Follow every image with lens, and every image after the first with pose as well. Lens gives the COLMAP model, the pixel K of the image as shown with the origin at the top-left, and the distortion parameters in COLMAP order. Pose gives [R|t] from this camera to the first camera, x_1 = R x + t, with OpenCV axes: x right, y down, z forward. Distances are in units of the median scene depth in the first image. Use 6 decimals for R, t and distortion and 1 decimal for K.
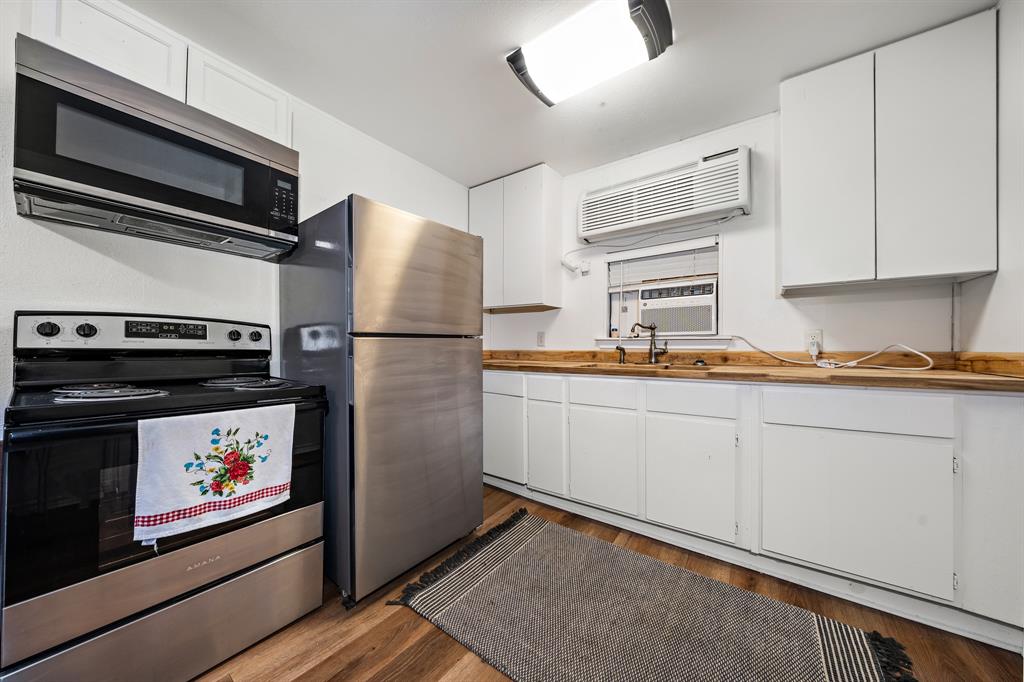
lens RADIAL K [[346.8, 0, 504.2], [0, 346.8, 347.5], [0, 0, 1]] dist [-0.009538, -0.000136]
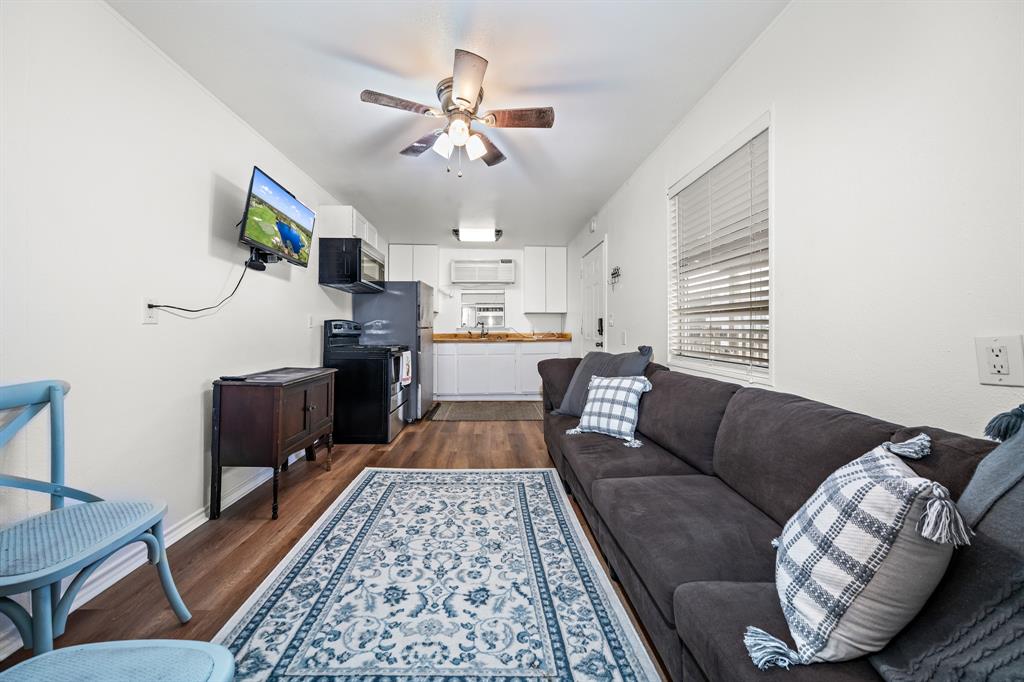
lens RADIAL K [[346.8, 0, 500.6], [0, 346.8, 335.0], [0, 0, 1]] dist [-0.009538, -0.000136]
pose [[0.785917, -0.010167, 0.618249, -1.459527], [0.002920, 0.999915, 0.012731, -0.011044], [-0.618326, -0.008201, 0.785879, -1.488951]]
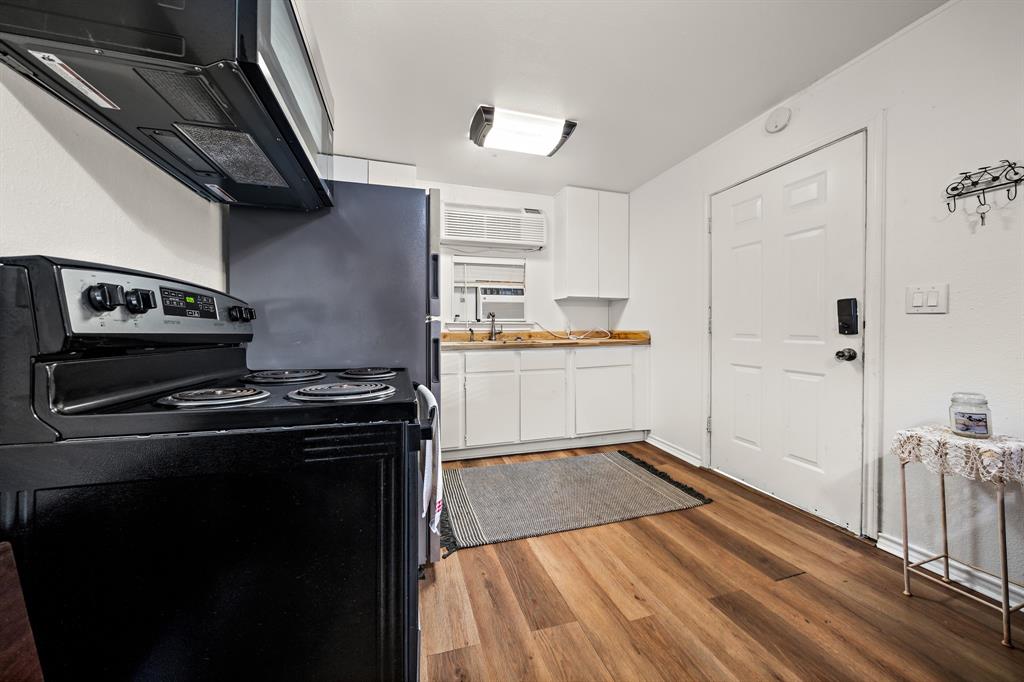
lens RADIAL K [[346.8, 0, 506.8], [0, 346.8, 333.2], [0, 0, 1]] dist [-0.009538, -0.000136]
pose [[0.600659, -0.012362, 0.799409, -0.993465], [0.004357, 0.999916, 0.012189, -0.002227], [-0.799493, -0.003839, 0.600663, 0.144615]]
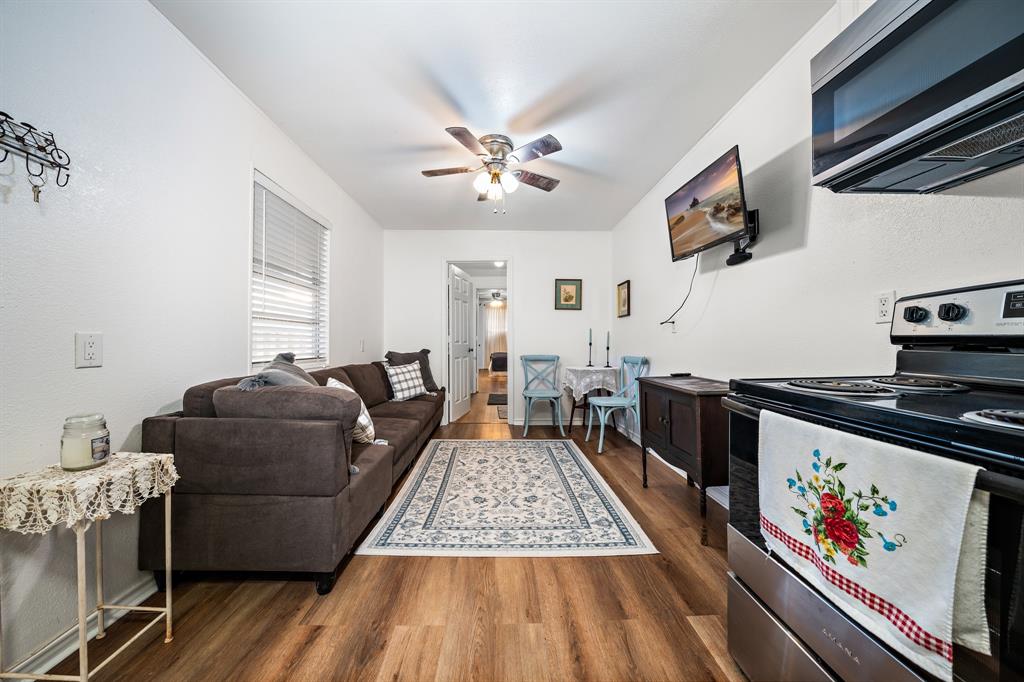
lens RADIAL K [[346.8, 0, 506.4], [0, 346.8, 340.3], [0, 0, 1]] dist [-0.009538, -0.000136]
pose [[-0.793834, -0.004809, -0.608116, 0.047858], [-0.001790, 0.999983, -0.005572, 0.015249], [0.608132, -0.003334, -0.793829, 0.759060]]
